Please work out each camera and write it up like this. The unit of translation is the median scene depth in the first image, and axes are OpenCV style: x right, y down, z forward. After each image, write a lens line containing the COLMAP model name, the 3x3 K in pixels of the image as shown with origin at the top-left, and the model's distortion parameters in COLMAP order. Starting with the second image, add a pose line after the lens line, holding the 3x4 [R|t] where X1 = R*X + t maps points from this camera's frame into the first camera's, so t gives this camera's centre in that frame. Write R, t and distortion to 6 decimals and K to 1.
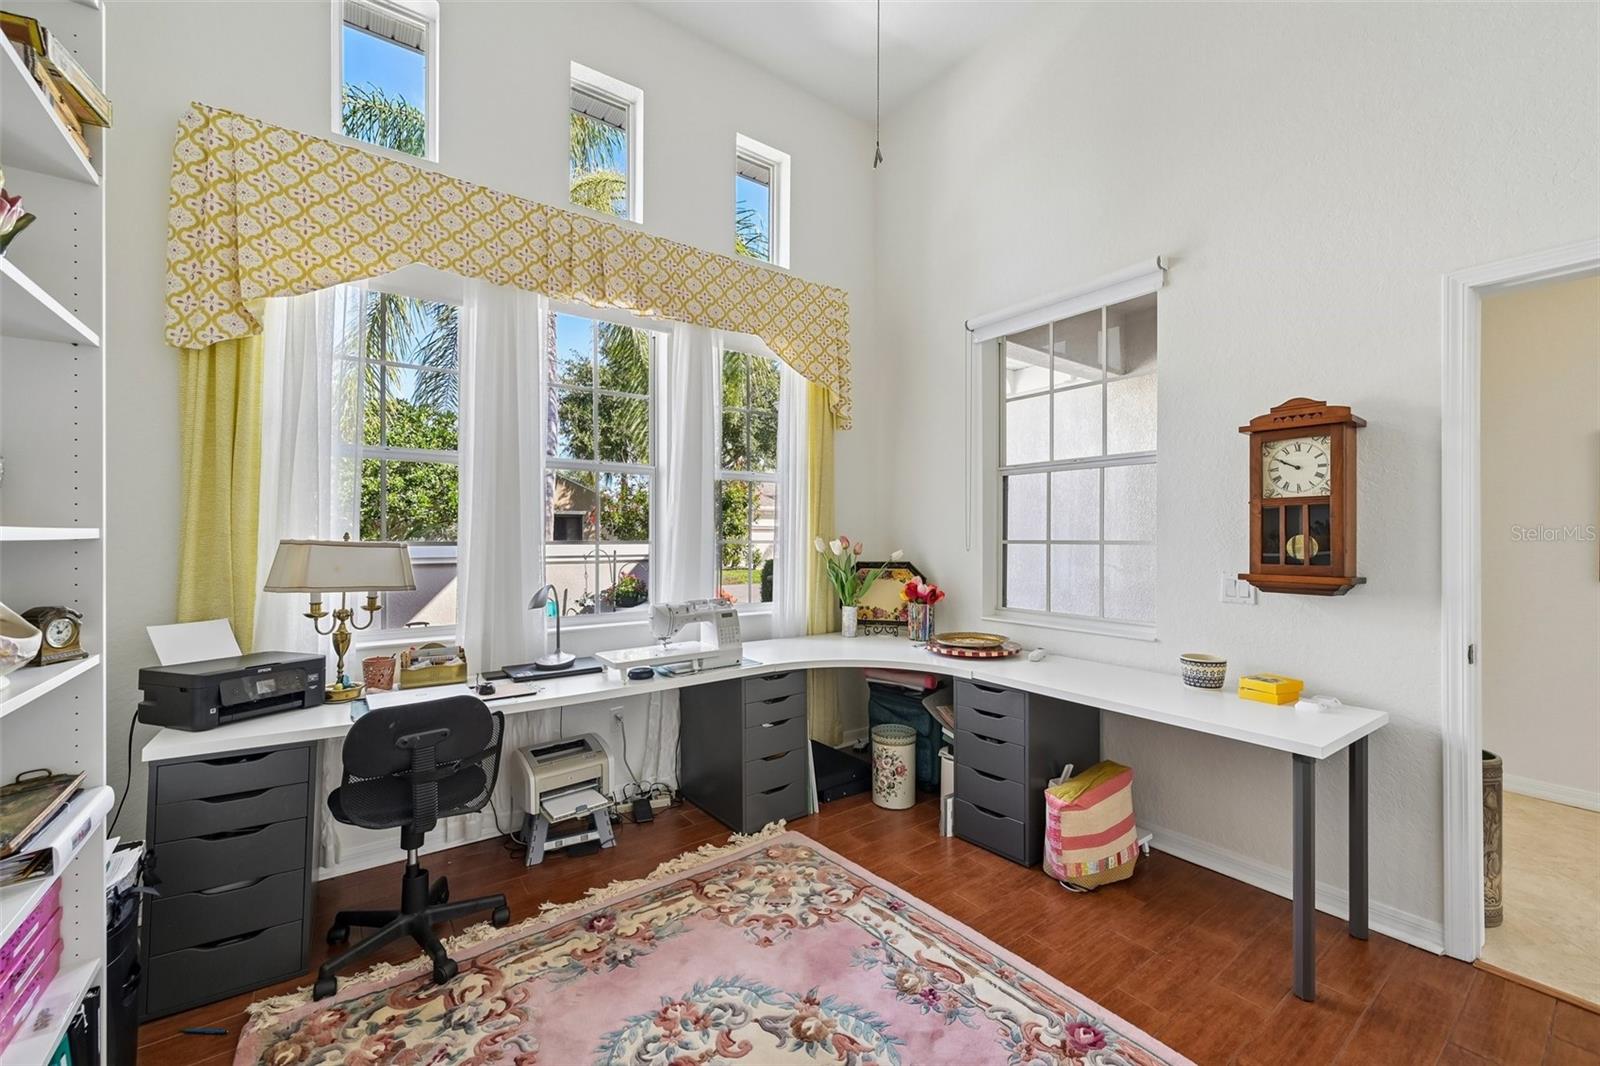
lens RADIAL K [[635.7, 0, 810.3], [0, 635.7, 536.7], [0, 0, 1]] dist [-0.001596, -0.000373]
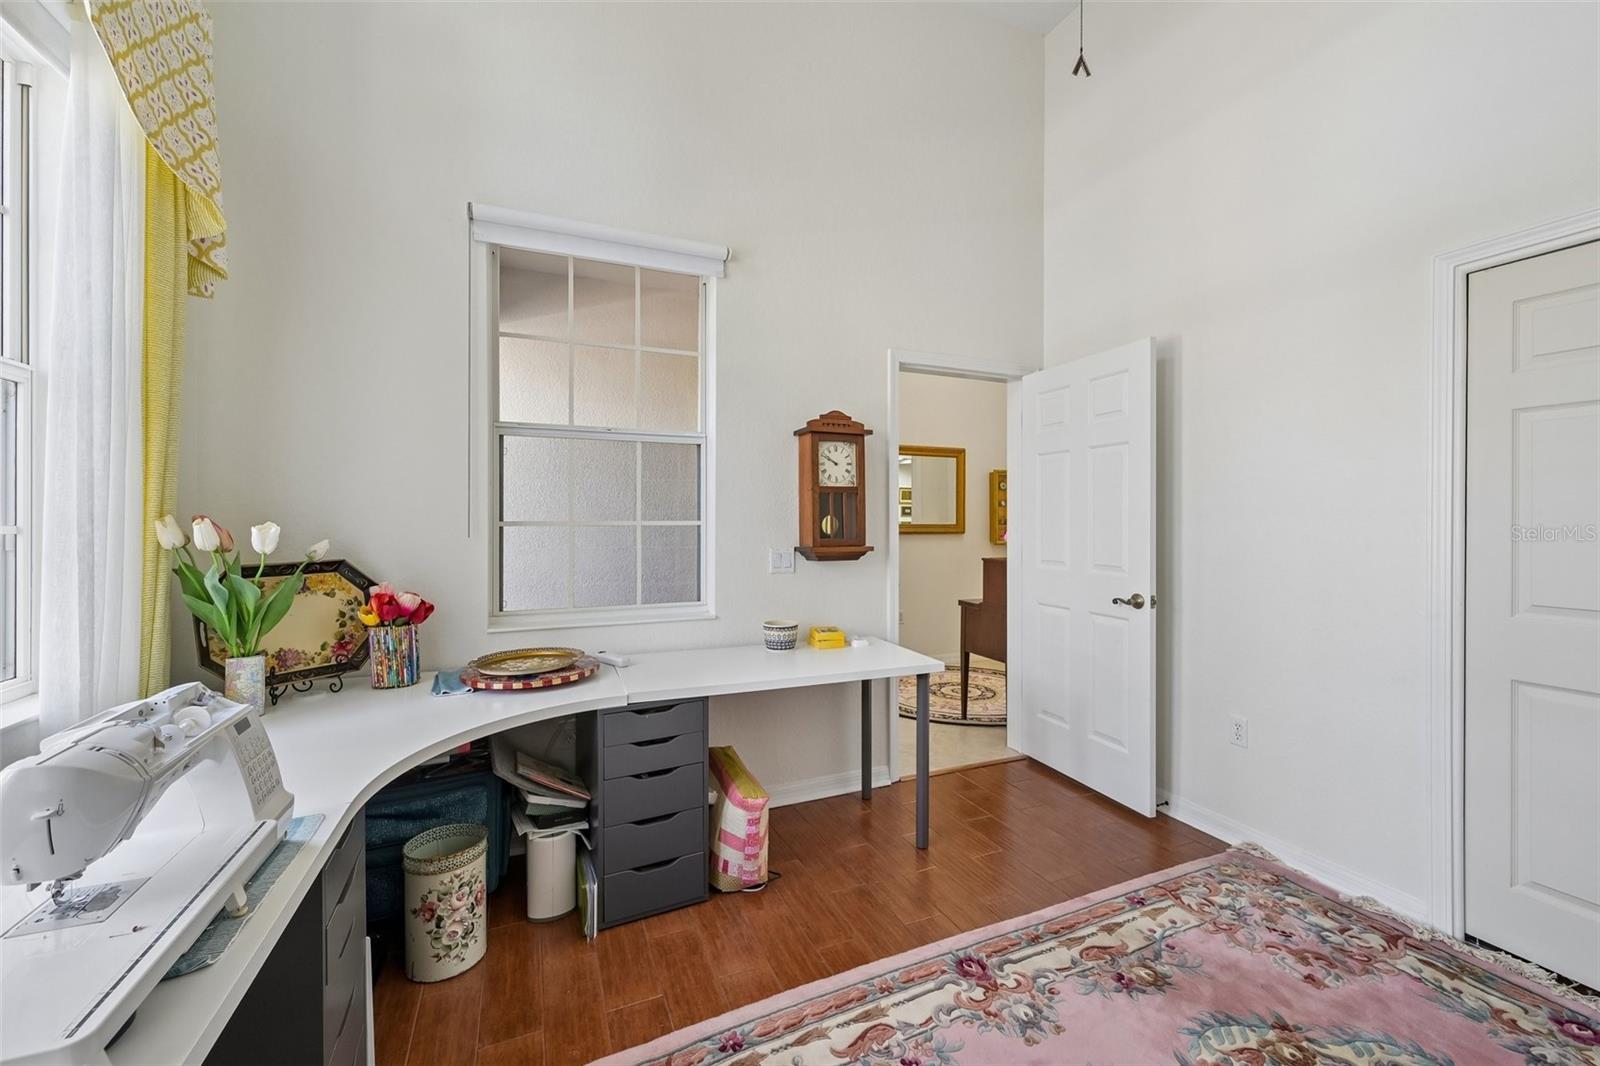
lens RADIAL K [[635.7, 0, 811.1], [0, 635.7, 522.0], [0, 0, 1]] dist [-0.001596, -0.000373]
pose [[0.237909, -0.006137, 0.971268, -0.500784], [0.000257, 0.999980, 0.006256, 0.002174], [-0.971287, -0.001238, 0.237906, 0.719985]]
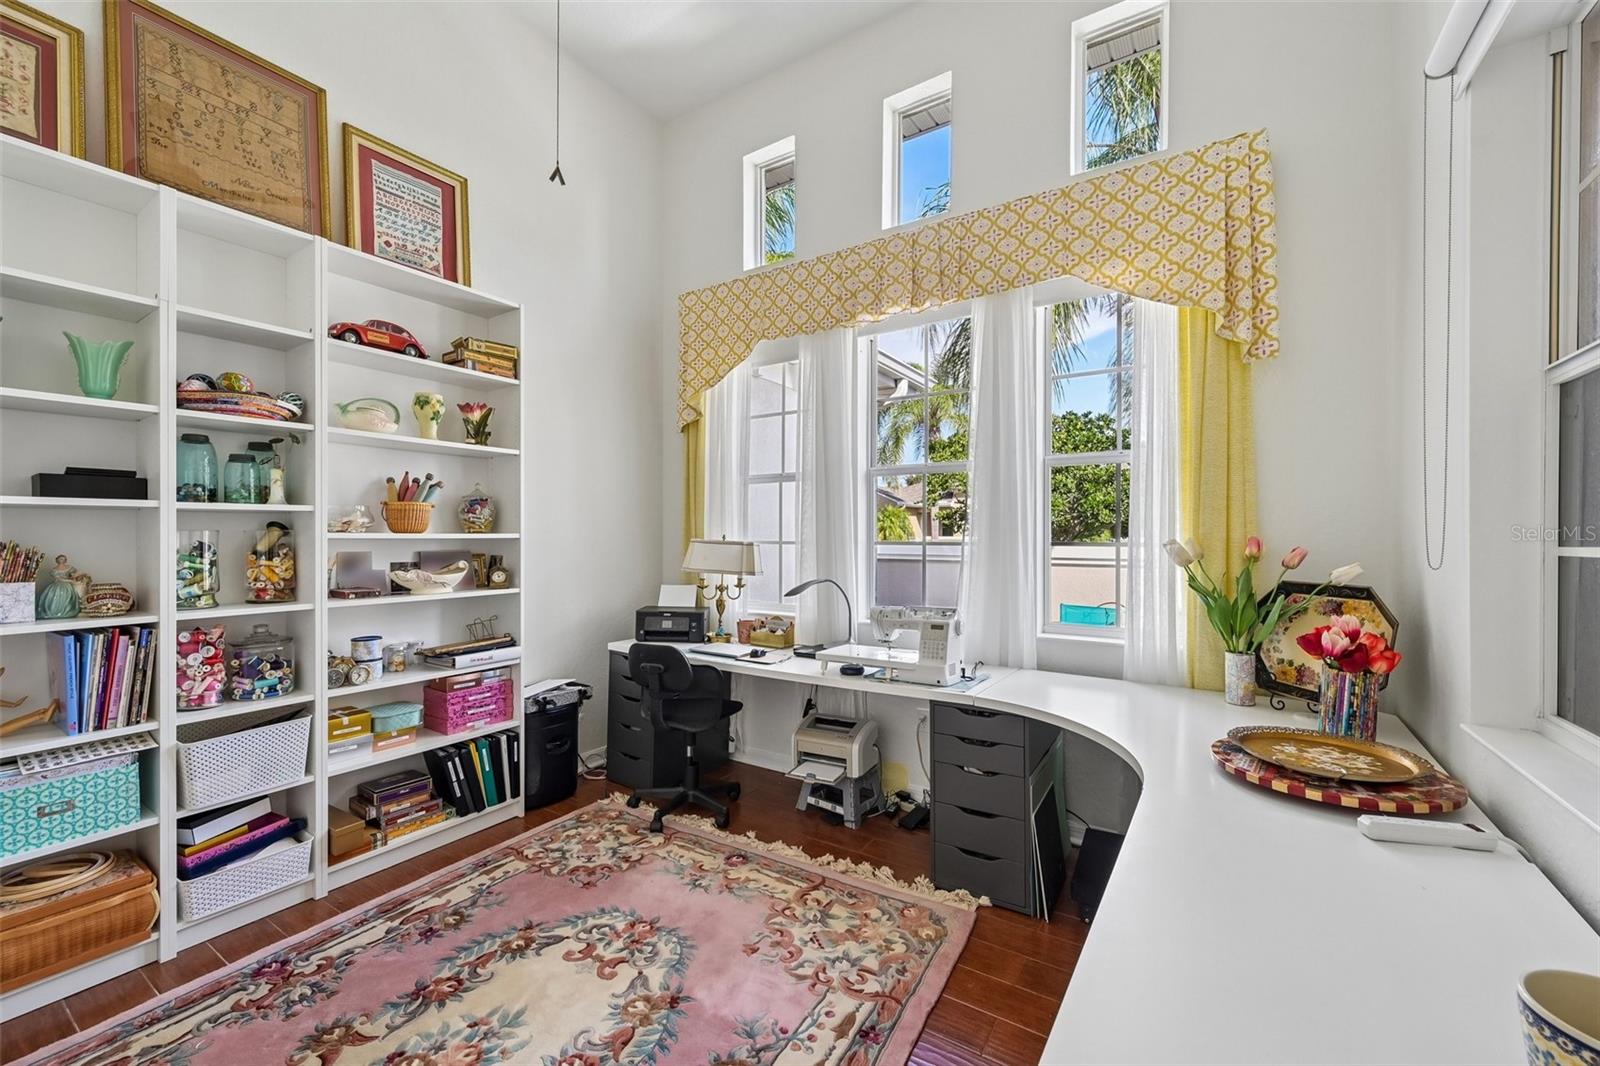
lens RADIAL K [[635.7, 0, 794.1], [0, 635.7, 534.3], [0, 0, 1]] dist [-0.001596, -0.000373]
pose [[0.346087, -0.004491, -0.938192, 0.769719], [-0.000340, 0.999988, -0.004913, -0.000251], [0.938202, 0.002019, 0.346082, 0.632127]]
